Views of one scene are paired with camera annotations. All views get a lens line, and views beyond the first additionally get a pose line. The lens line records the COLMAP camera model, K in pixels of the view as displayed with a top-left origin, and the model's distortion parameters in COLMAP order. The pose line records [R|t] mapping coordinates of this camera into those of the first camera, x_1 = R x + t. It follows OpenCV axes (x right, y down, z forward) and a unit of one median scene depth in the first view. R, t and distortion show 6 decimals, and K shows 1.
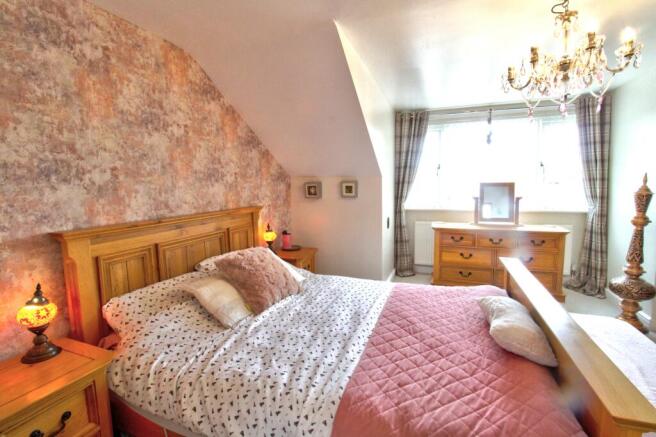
lens RADIAL K [[305.4, 0, 334.4], [0, 305.4, 213.8], [0, 0, 1]] dist [-0.010847, -0.007802]
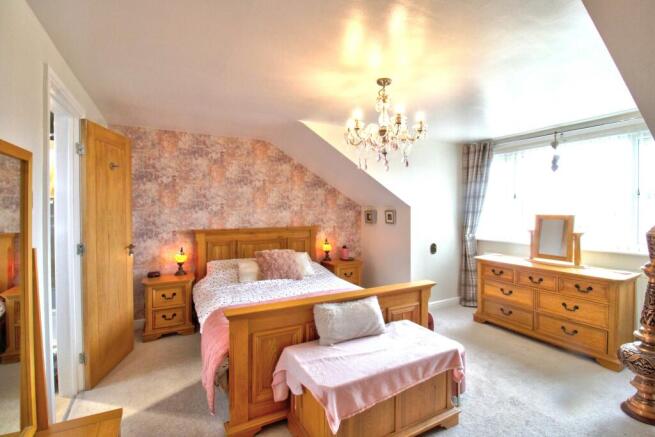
lens RADIAL K [[304.9, 0, 331.3], [0, 304.9, 212.9], [0, 0, 1]] dist [-0.010847, -0.007802]
pose [[0.750742, 0.023772, -0.660167, 0.822200], [-0.078021, 0.995548, -0.052877, -0.015964], [0.655972, 0.091204, 0.749255, -0.092945]]
